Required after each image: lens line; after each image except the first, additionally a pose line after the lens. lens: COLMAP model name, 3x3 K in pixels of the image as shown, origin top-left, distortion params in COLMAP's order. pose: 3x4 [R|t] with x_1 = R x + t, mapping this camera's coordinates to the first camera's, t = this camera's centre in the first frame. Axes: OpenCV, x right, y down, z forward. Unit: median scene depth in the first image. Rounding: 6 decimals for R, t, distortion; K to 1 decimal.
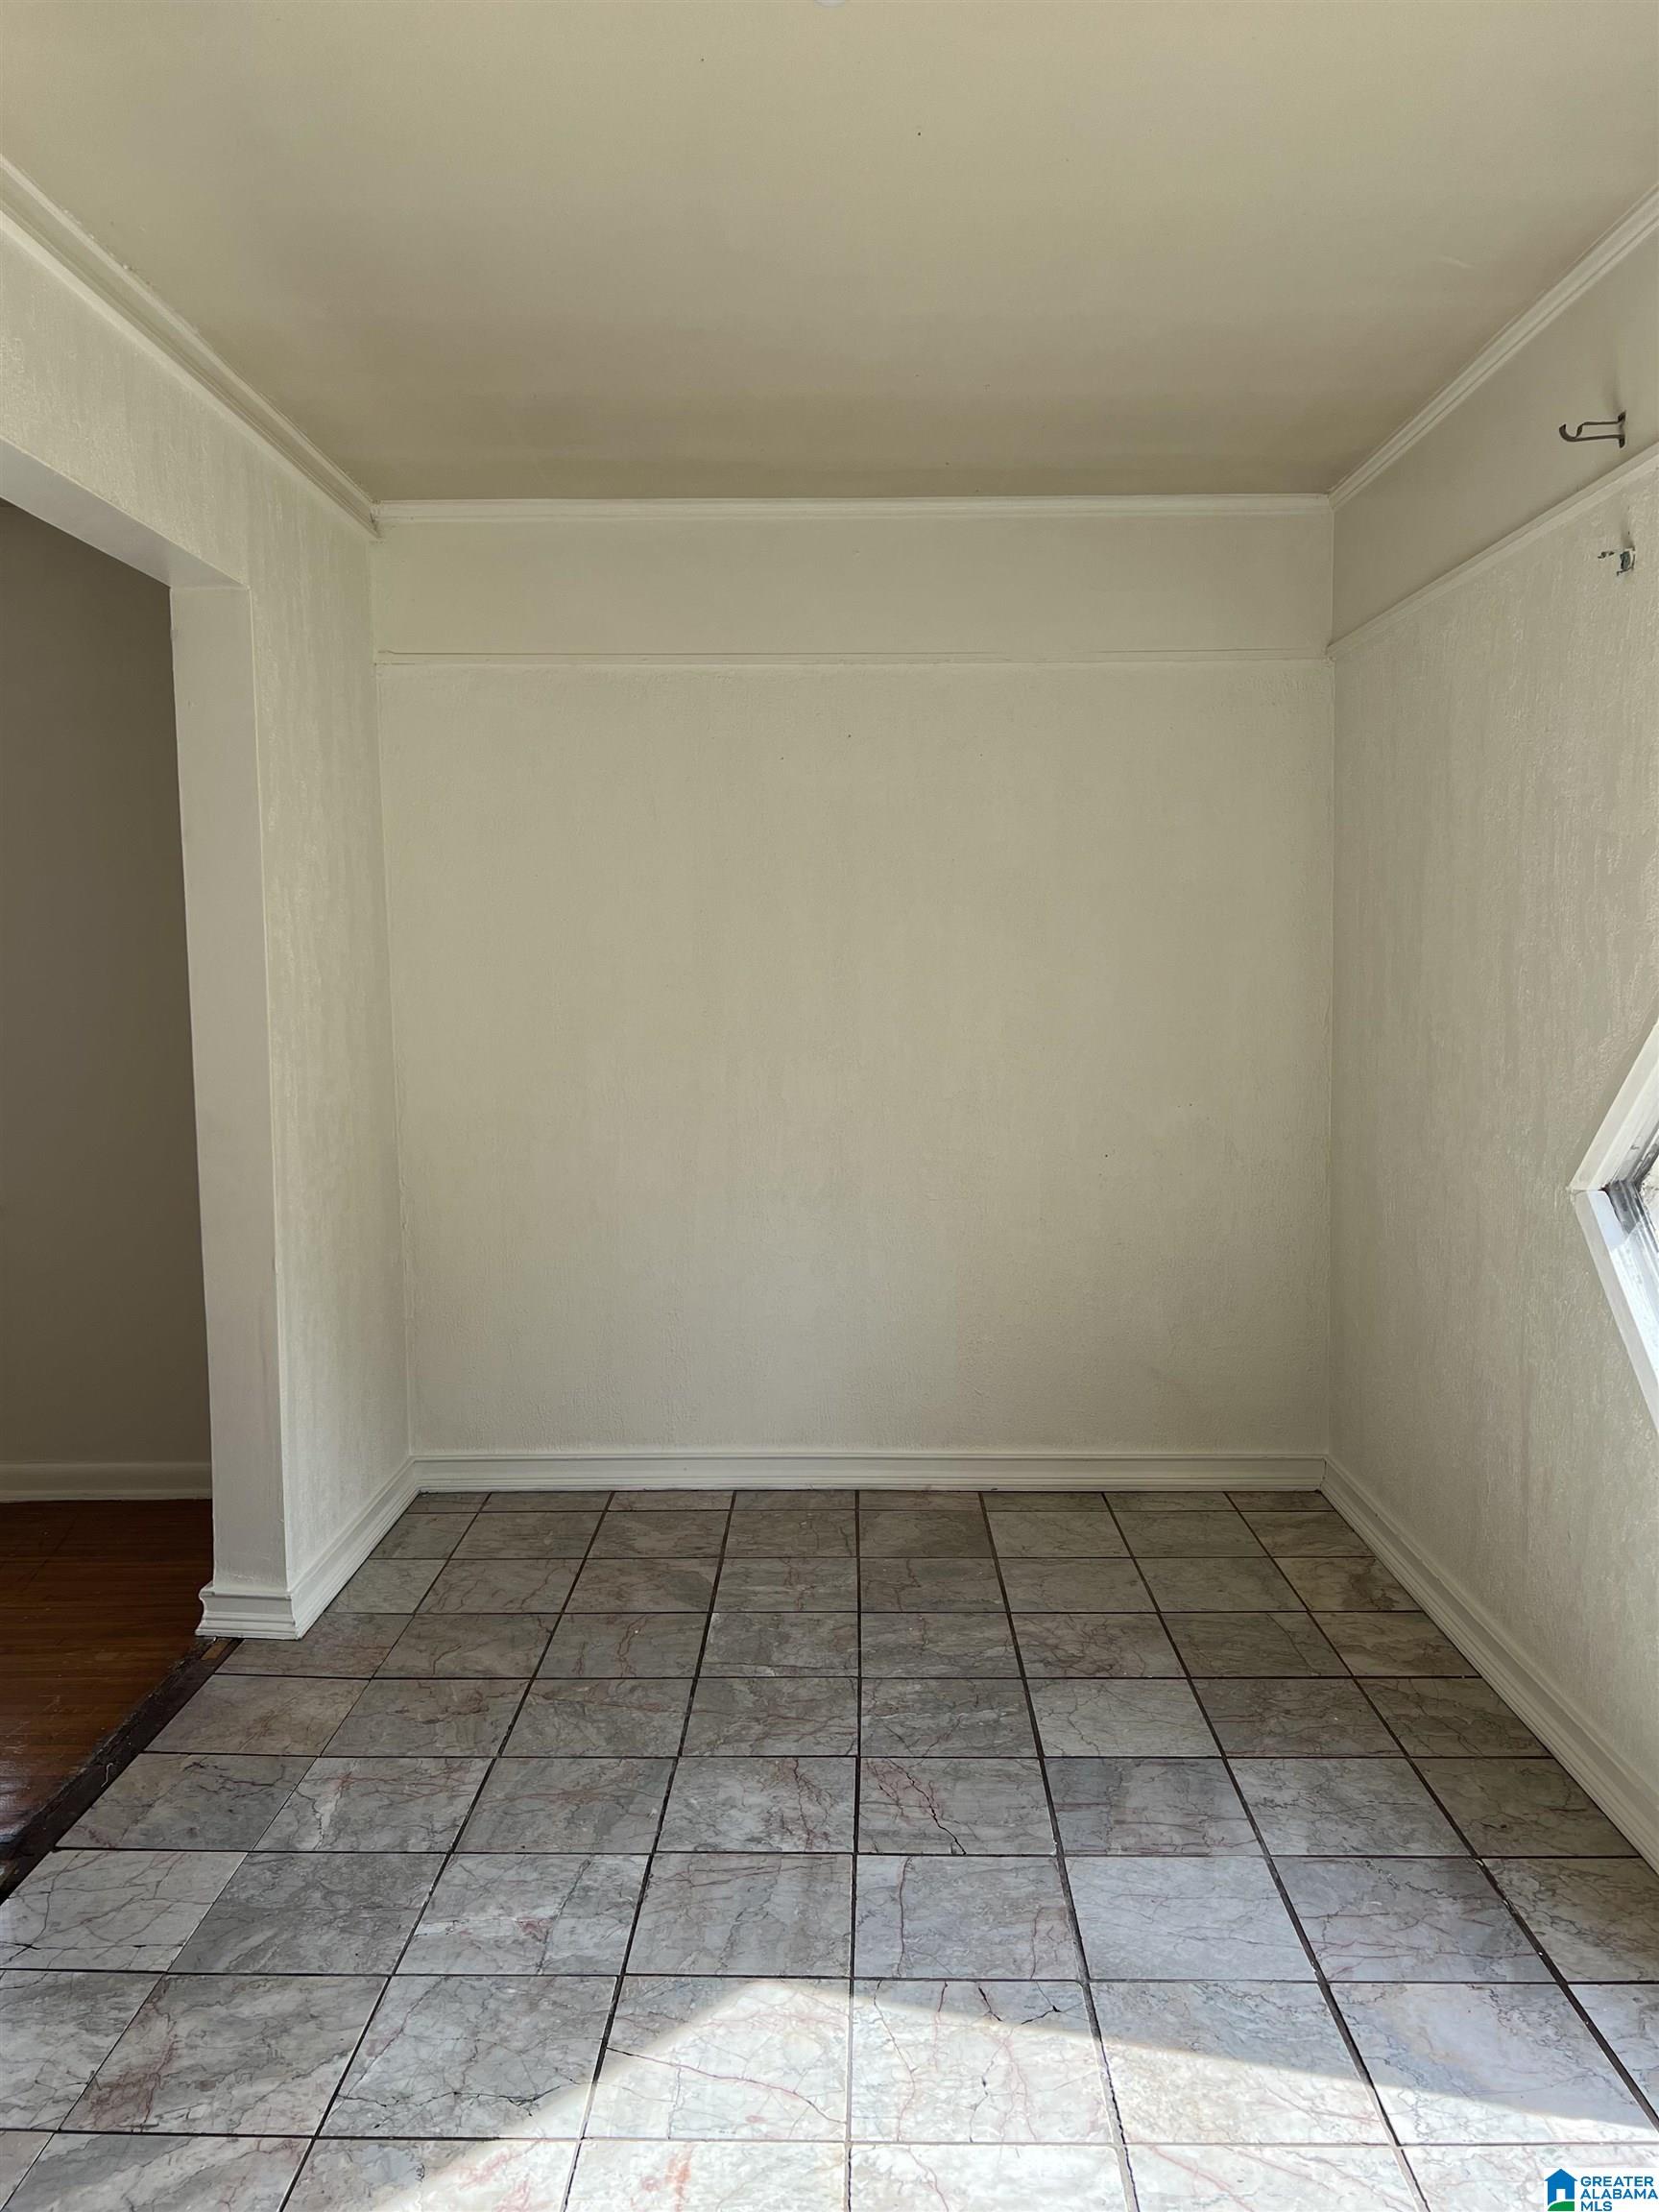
lens RADIAL K [[1658.8, 0, 830.9], [0, 1658.8, 1106.1], [0, 0, 1]] dist [0.002566, -0.016328]
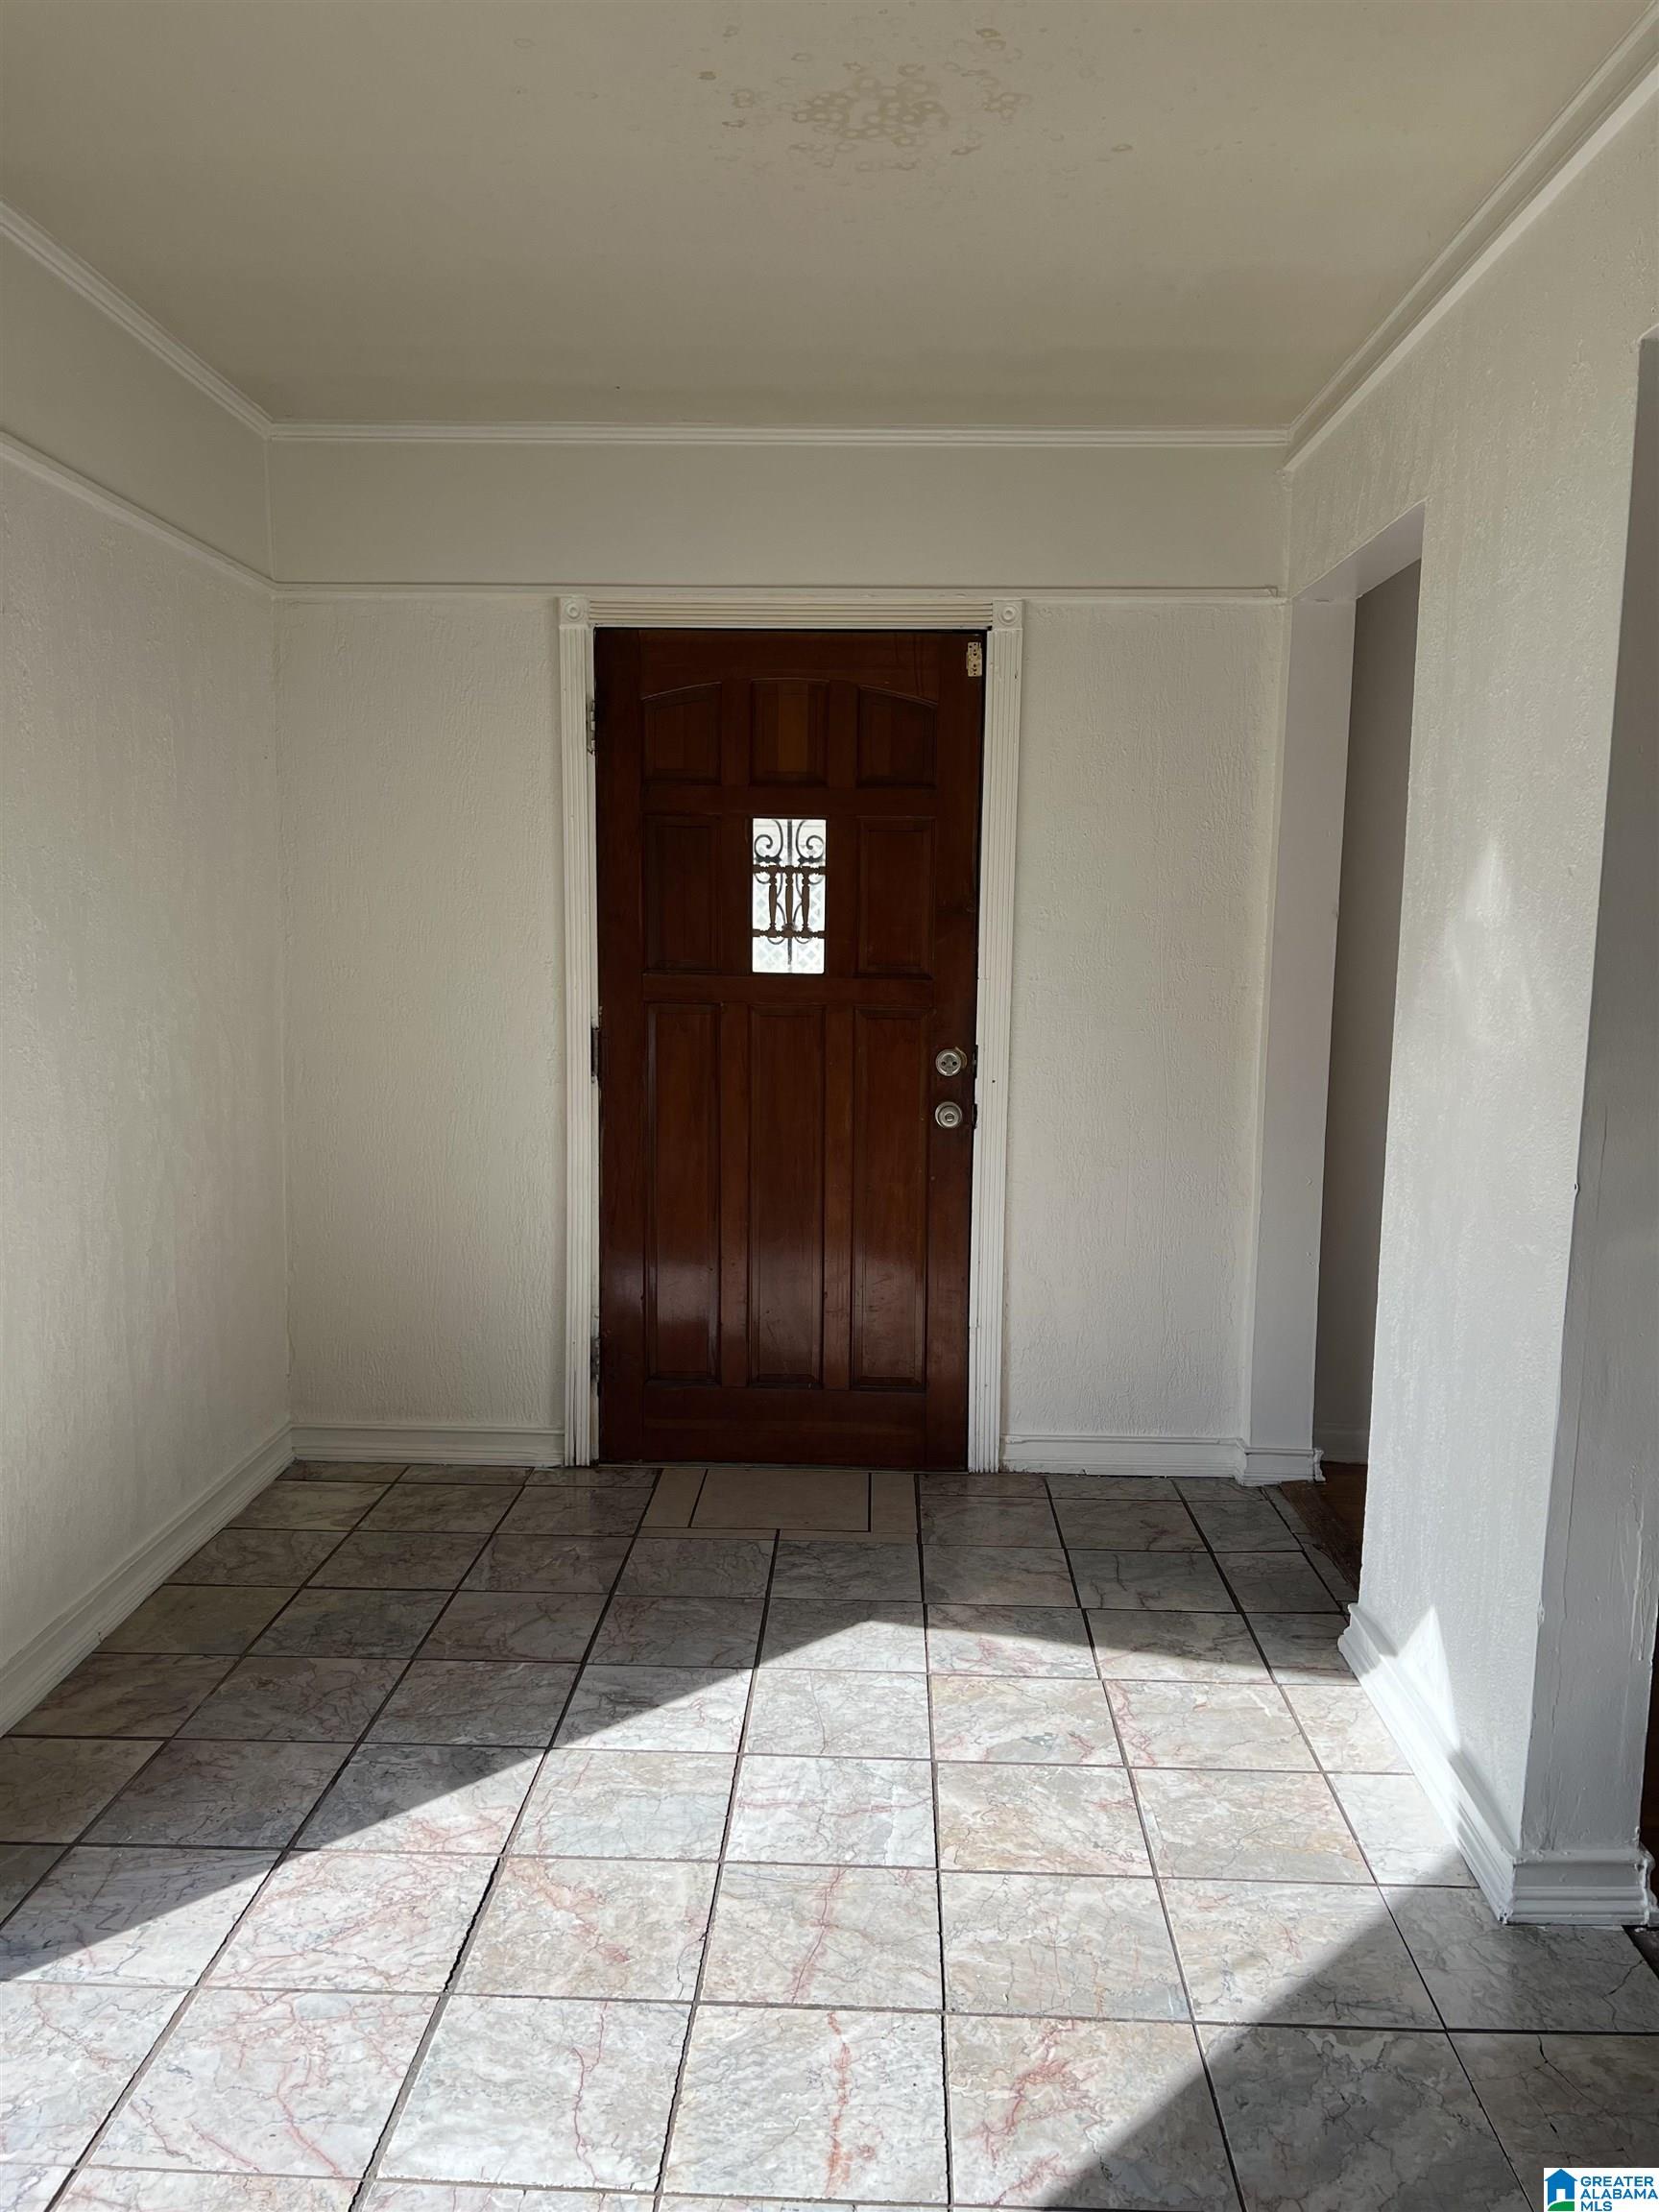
lens RADIAL K [[1658.8, 0, 830.8], [0, 1658.8, 1107.4], [0, 0, 1]] dist [0.002566, -0.016328]
pose [[-0.999728, -0.010172, 0.020964, -0.101747], [-0.005461, 0.976911, 0.213576, -0.167335], [-0.022653, 0.213404, -0.976701, 1.822651]]
